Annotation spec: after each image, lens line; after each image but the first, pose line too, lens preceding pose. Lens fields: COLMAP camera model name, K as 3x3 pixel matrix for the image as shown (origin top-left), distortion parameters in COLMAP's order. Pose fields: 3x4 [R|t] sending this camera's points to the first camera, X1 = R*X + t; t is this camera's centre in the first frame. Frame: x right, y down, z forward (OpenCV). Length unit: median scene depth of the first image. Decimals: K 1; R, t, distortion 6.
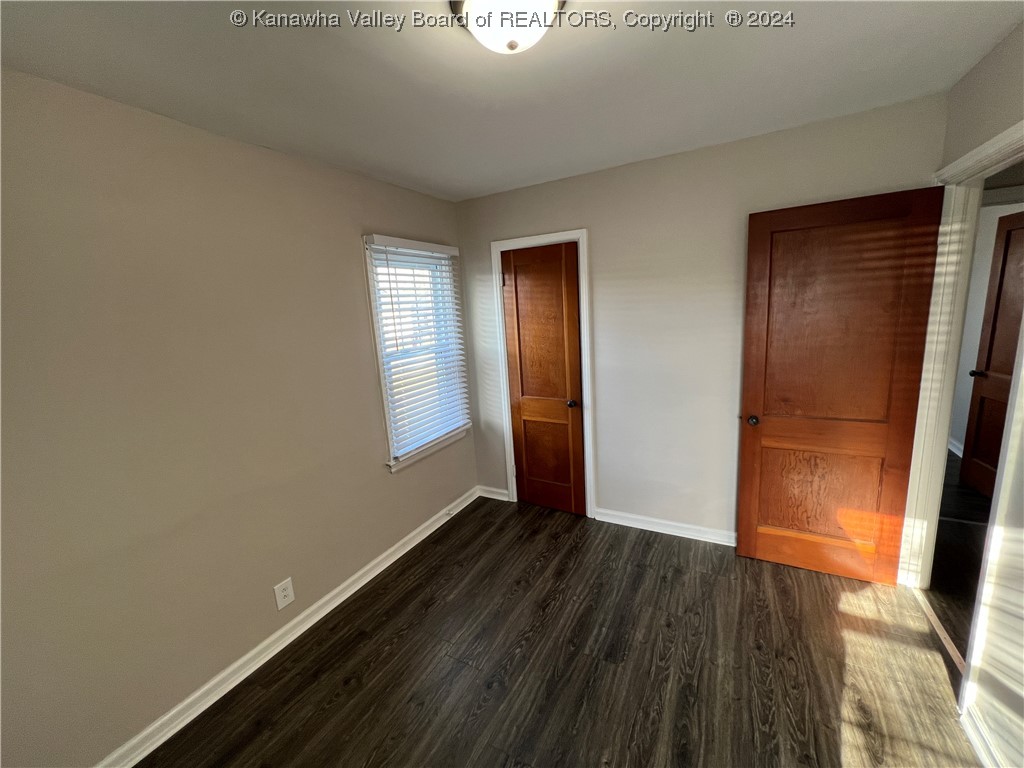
lens RADIAL K [[410.9, 0, 510.9], [0, 410.9, 384.8], [0, 0, 1]] dist [0.001628, 0.001232]
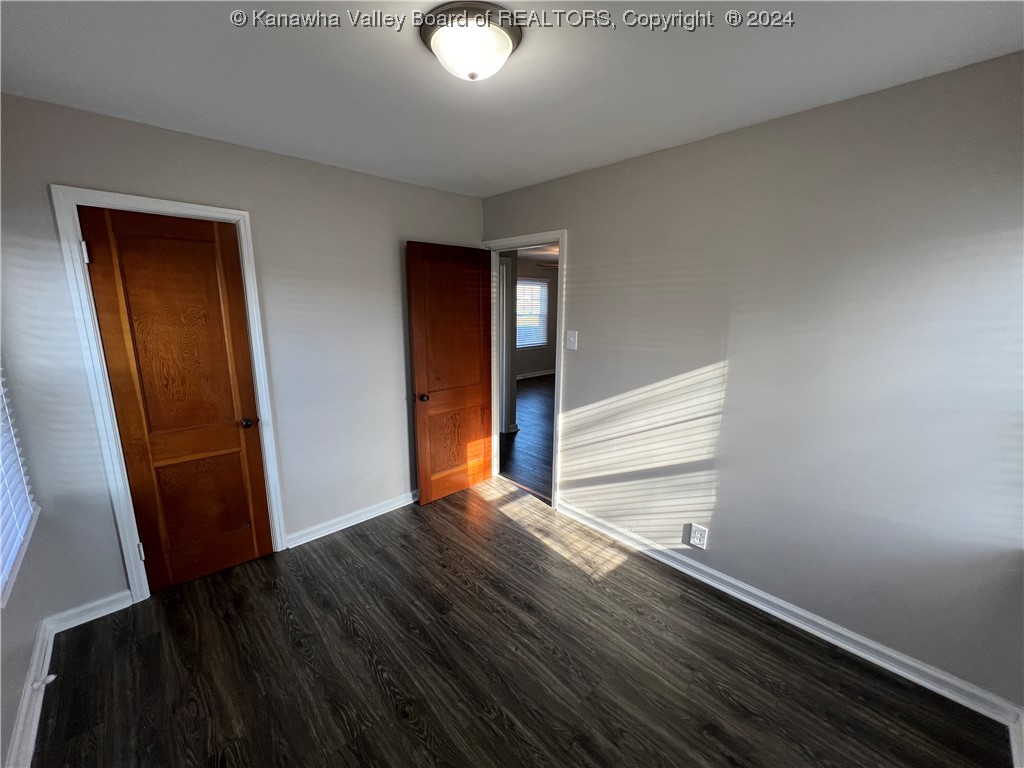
lens RADIAL K [[410.9, 0, 513.1], [0, 410.9, 385.3], [0, 0, 1]] dist [0.001628, 0.001232]
pose [[0.303220, -0.126873, 0.944437, -0.613545], [0.155731, 0.984370, 0.082239, -0.018036], [-0.940109, 0.122142, 0.318239, 0.326617]]
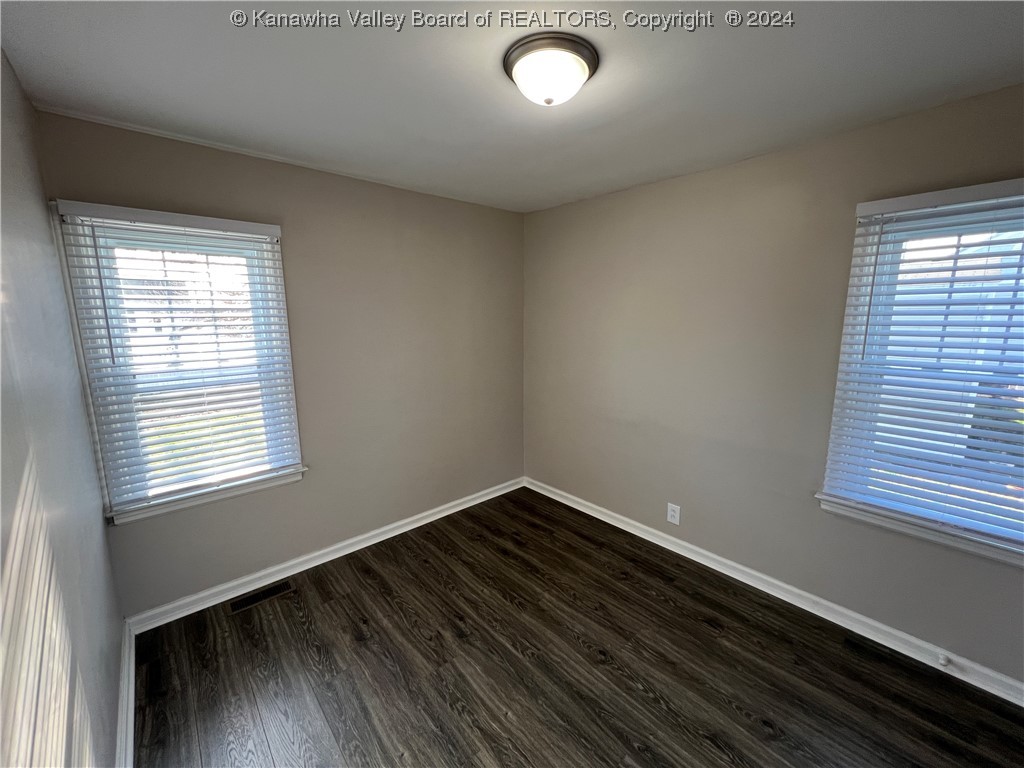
lens RADIAL K [[410.9, 0, 514.3], [0, 410.9, 385.3], [0, 0, 1]] dist [0.001628, 0.001232]
pose [[-0.331876, 0.222460, -0.916717, 0.717408], [-0.152690, 0.946312, 0.284919, -0.180869], [0.930884, 0.234531, -0.280091, 0.757927]]
